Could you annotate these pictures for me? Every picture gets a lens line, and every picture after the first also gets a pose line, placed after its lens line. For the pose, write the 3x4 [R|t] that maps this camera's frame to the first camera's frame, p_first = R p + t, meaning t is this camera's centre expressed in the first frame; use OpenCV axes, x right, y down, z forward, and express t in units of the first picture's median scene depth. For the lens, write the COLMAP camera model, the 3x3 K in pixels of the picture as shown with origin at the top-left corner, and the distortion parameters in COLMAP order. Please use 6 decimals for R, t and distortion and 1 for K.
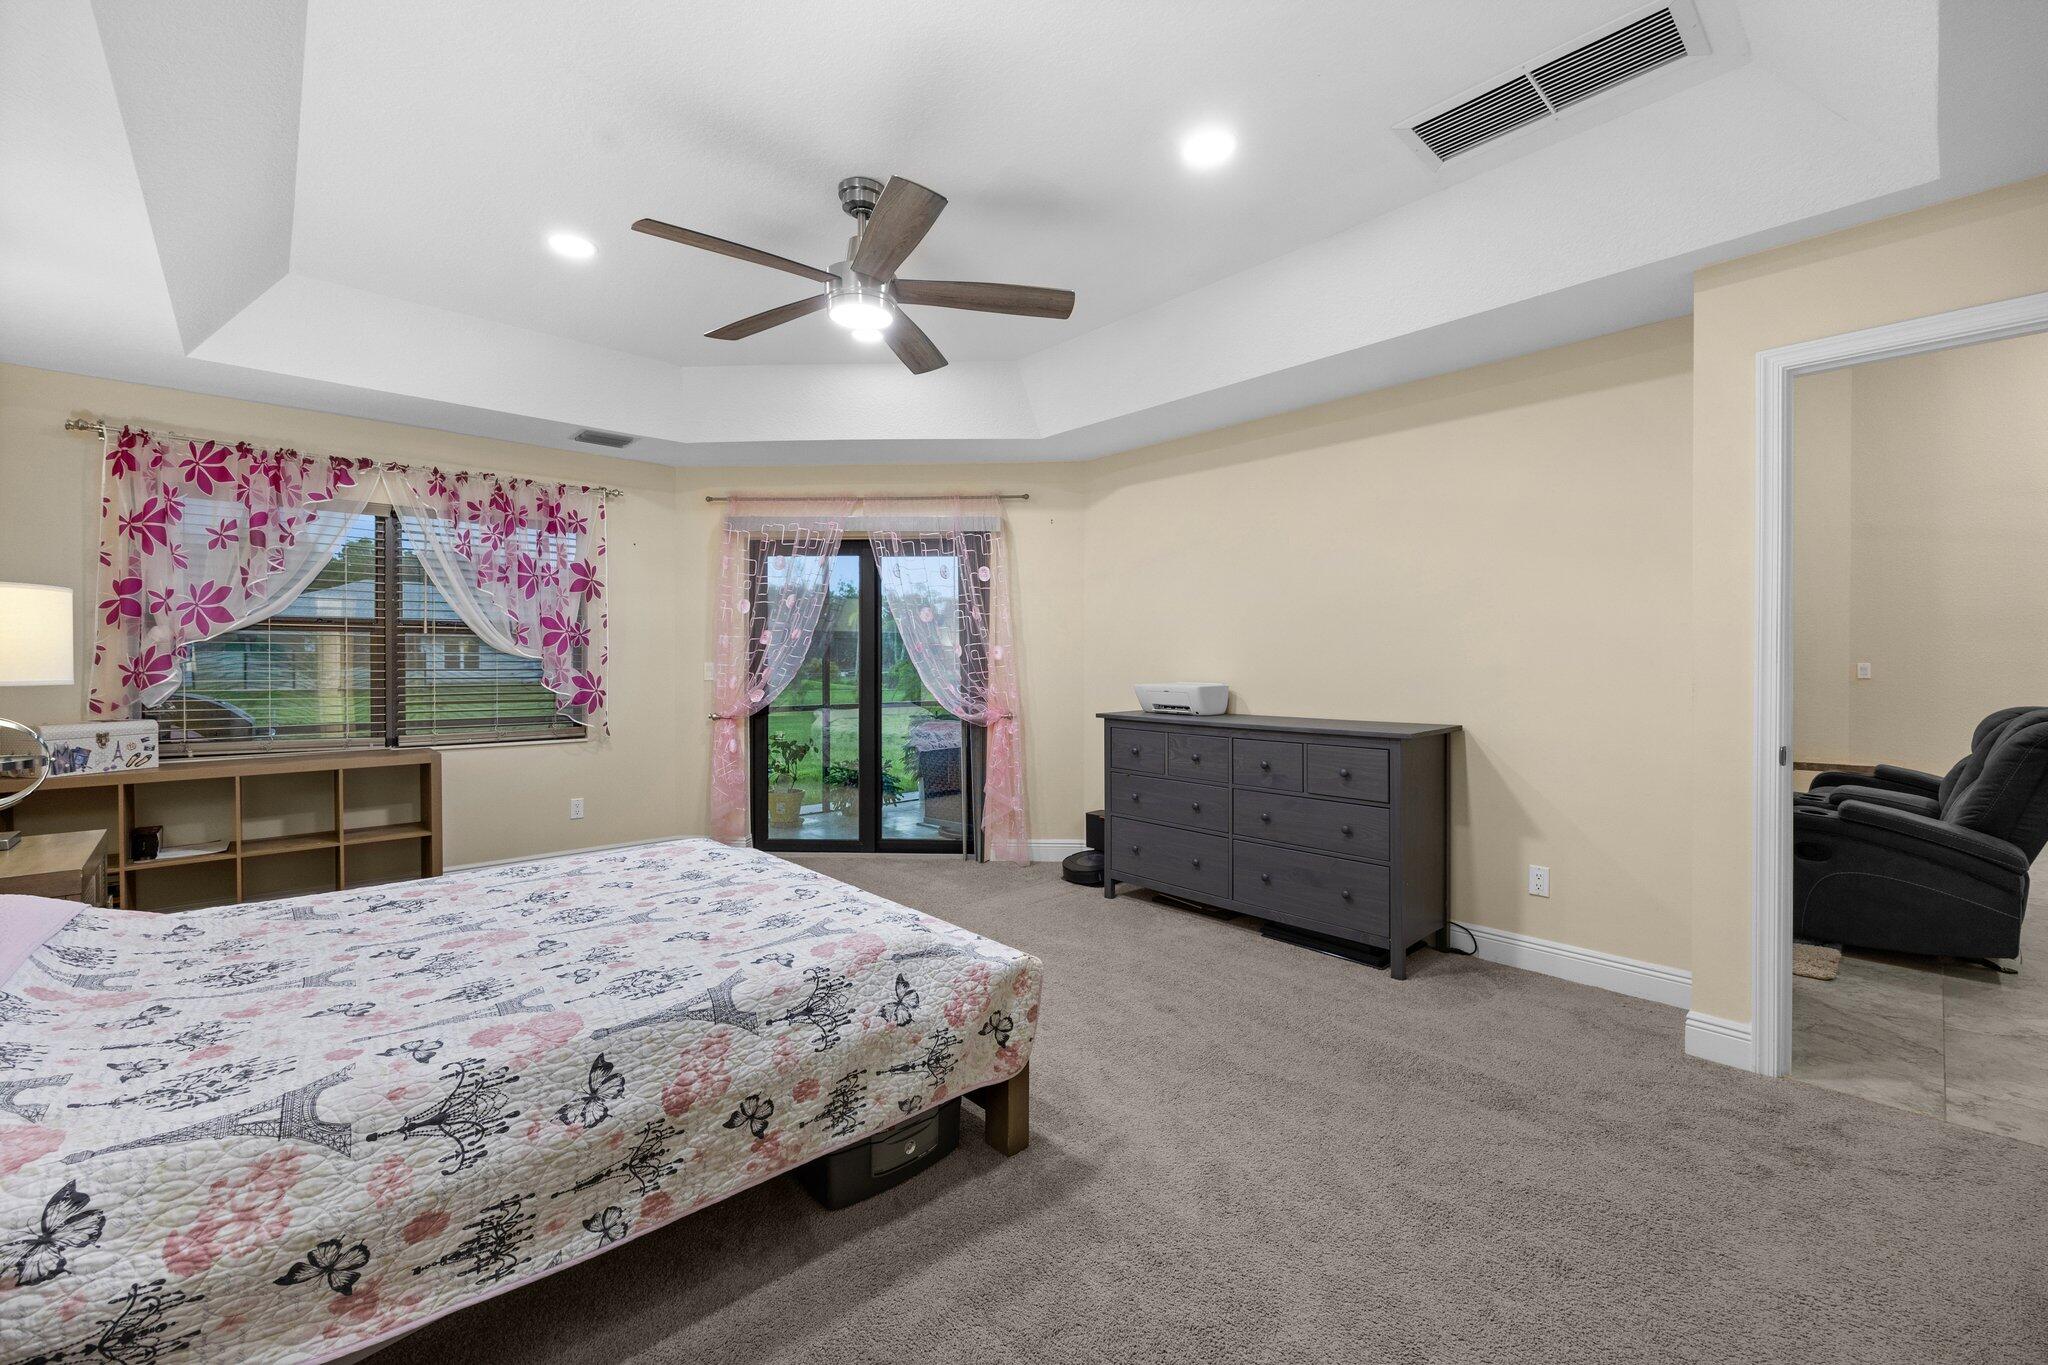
lens RADIAL K [[820.4, 0, 1026.8], [0, 820.4, 669.9], [0, 0, 1]] dist [-0.000262, 0.000123]
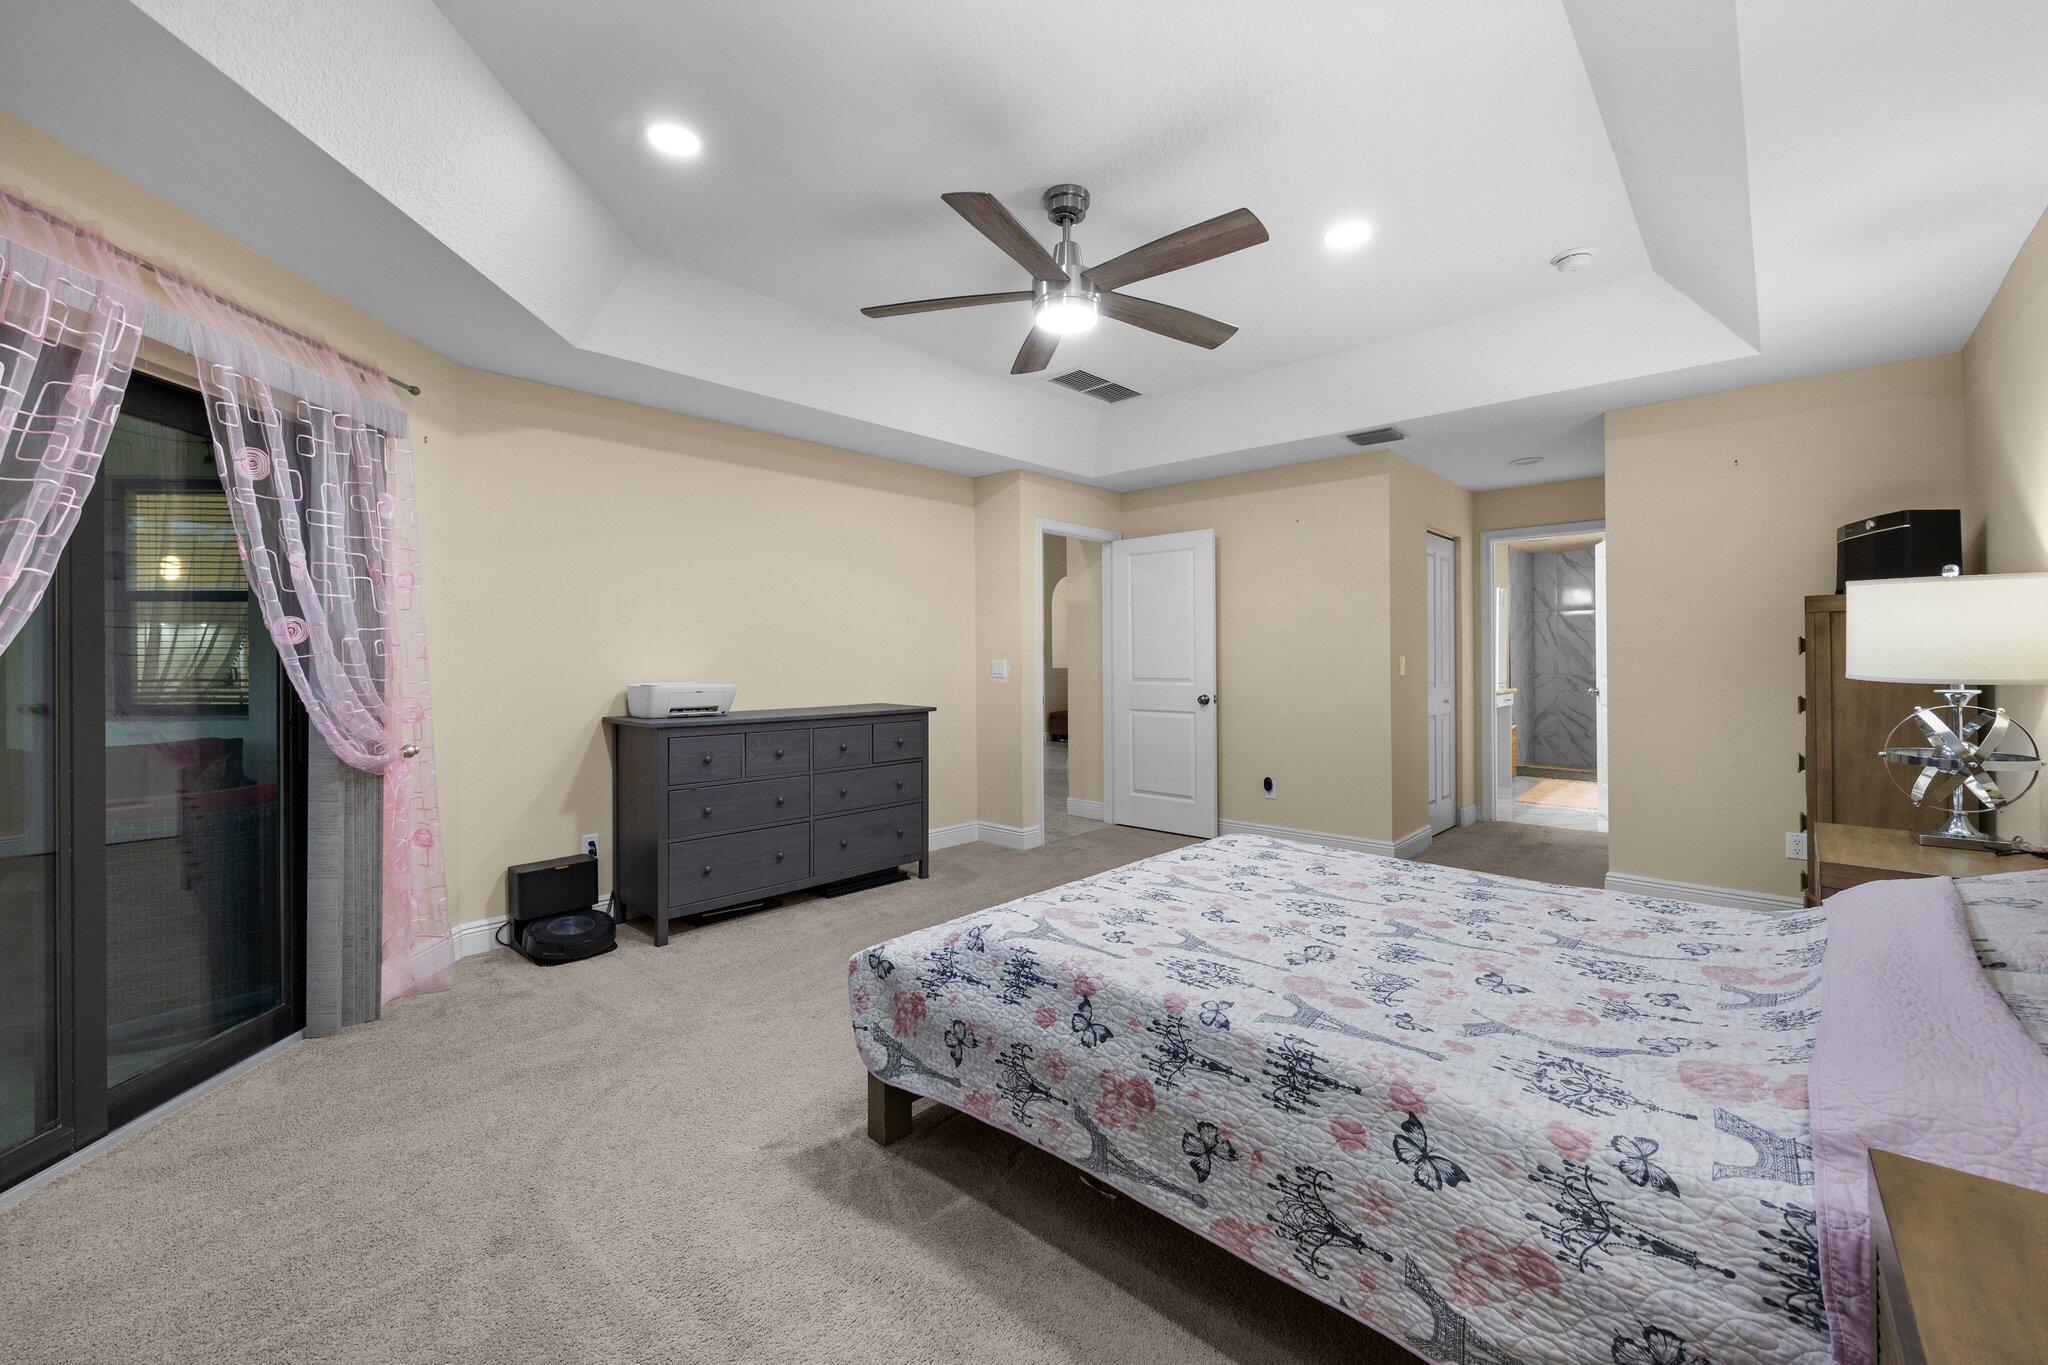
lens RADIAL K [[820.4, 0, 1026.8], [0, 820.4, 669.9], [0, 0, 1]] dist [-0.000262, 0.000123]
pose [[-0.133007, -0.004628, 0.991104, -1.005523], [0.010062, 0.999931, 0.006019, -0.001549], [-0.991064, 0.010773, -0.132951, 0.974845]]
